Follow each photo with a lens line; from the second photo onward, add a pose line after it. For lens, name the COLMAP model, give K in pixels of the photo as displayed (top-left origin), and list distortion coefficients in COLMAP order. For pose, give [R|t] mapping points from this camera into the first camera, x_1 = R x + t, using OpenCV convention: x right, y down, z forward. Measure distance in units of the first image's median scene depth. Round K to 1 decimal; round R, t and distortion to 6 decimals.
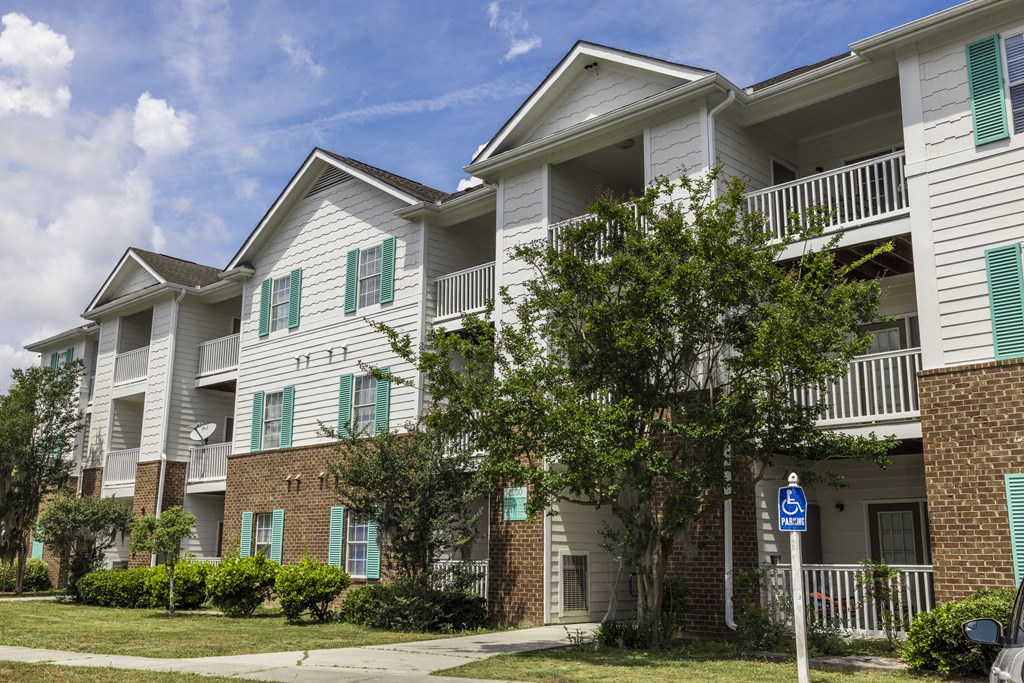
lens RADIAL K [[995.0, 0, 538.6], [0, 995.0, 345.6], [0, 0, 1]] dist [-0.018327, 0.000000]
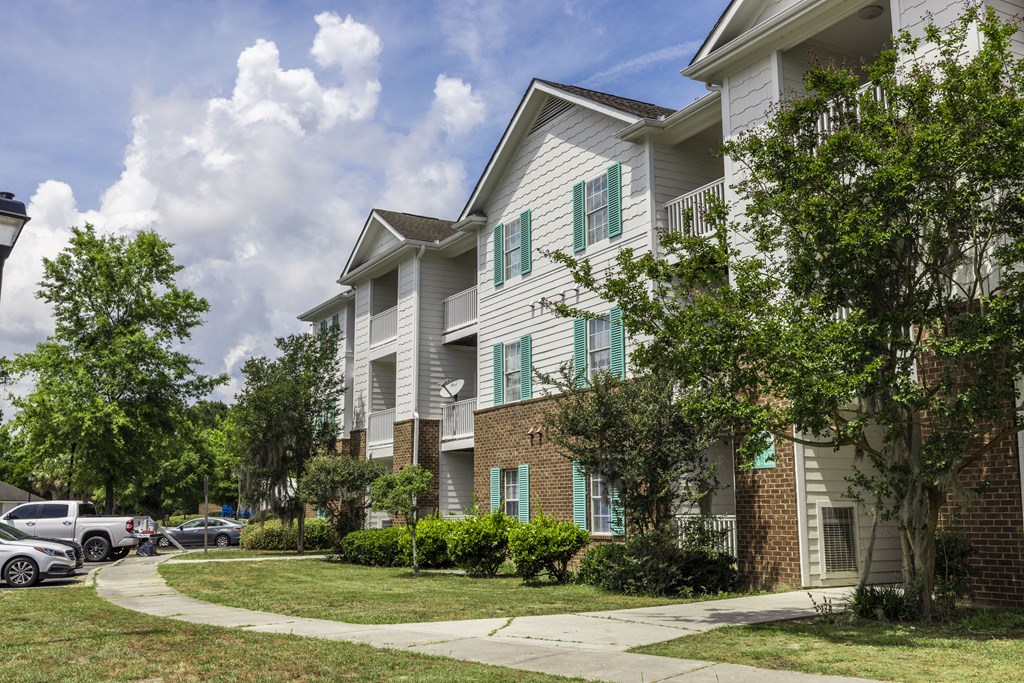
lens RADIAL K [[995.0, 0, 541.1], [0, 995.0, 350.0], [0, 0, 1]] dist [-0.018327, 0.000000]
pose [[0.951108, -0.062639, -0.302440, 0.058295], [0.077547, 0.996282, 0.037527, 0.024062], [0.298965, -0.059145, 0.952429, 0.117382]]
